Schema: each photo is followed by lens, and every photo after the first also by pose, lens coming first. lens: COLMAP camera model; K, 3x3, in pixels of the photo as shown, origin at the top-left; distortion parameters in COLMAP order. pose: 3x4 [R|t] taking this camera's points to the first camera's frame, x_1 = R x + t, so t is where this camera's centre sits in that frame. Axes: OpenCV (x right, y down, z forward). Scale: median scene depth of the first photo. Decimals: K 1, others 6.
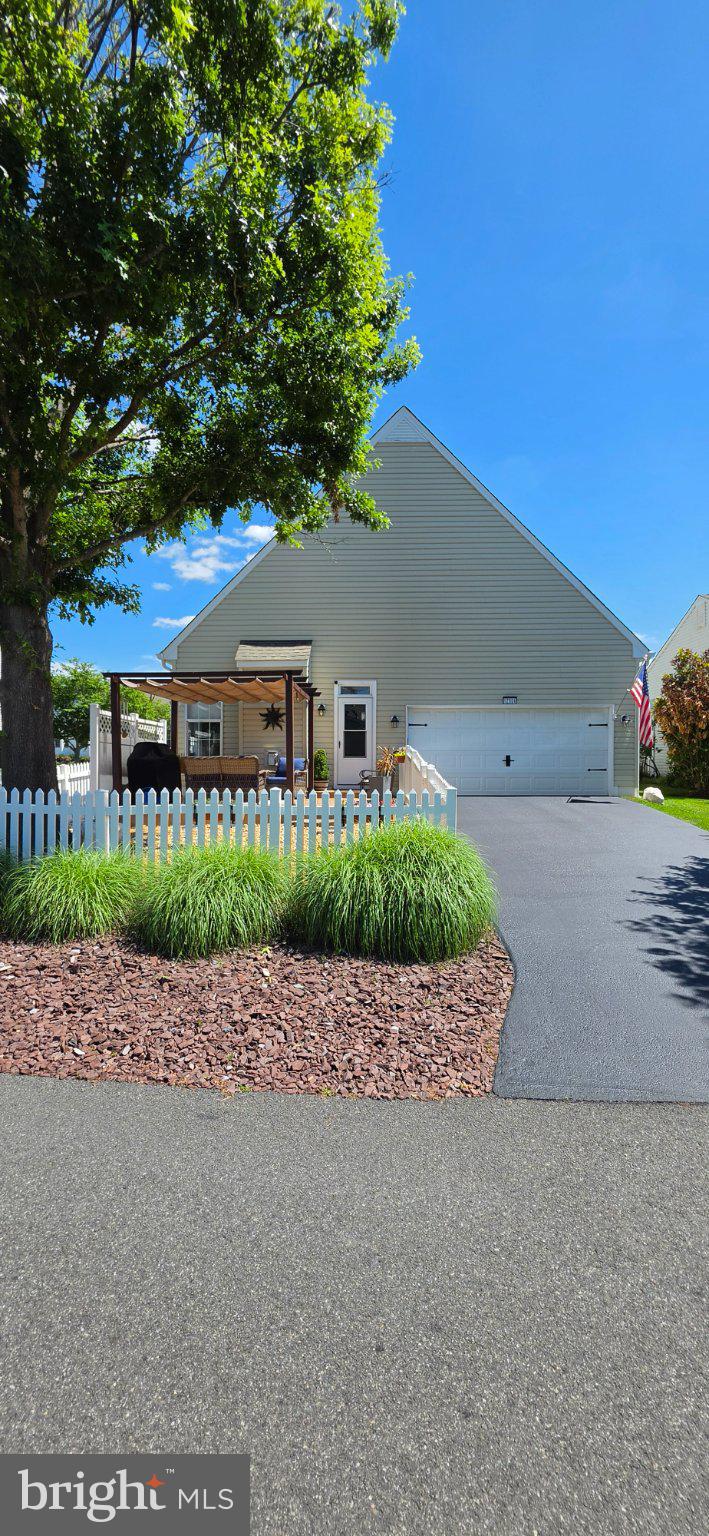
lens RADIAL K [[619.0, 0, 355.4], [0, 619.0, 770.8], [0, 0, 1]] dist [0.002164, 0.000035]
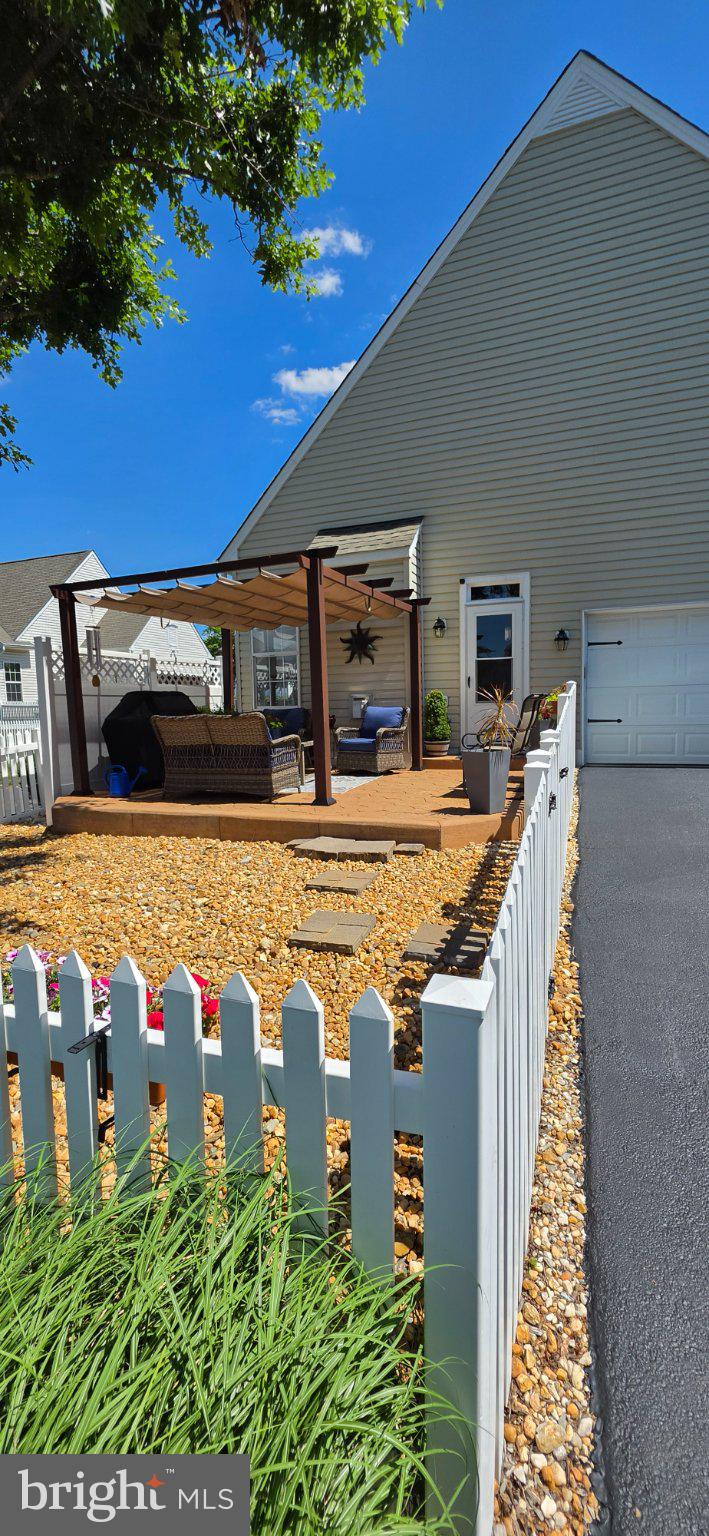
lens RADIAL K [[619.0, 0, 349.7], [0, 619.0, 762.3], [0, 0, 1]] dist [0.002164, 0.000035]
pose [[0.936229, 0.012767, -0.351158, 0.082844], [0.020581, 0.995632, 0.091068, -0.021344], [0.350787, -0.092488, 0.931877, 0.367988]]
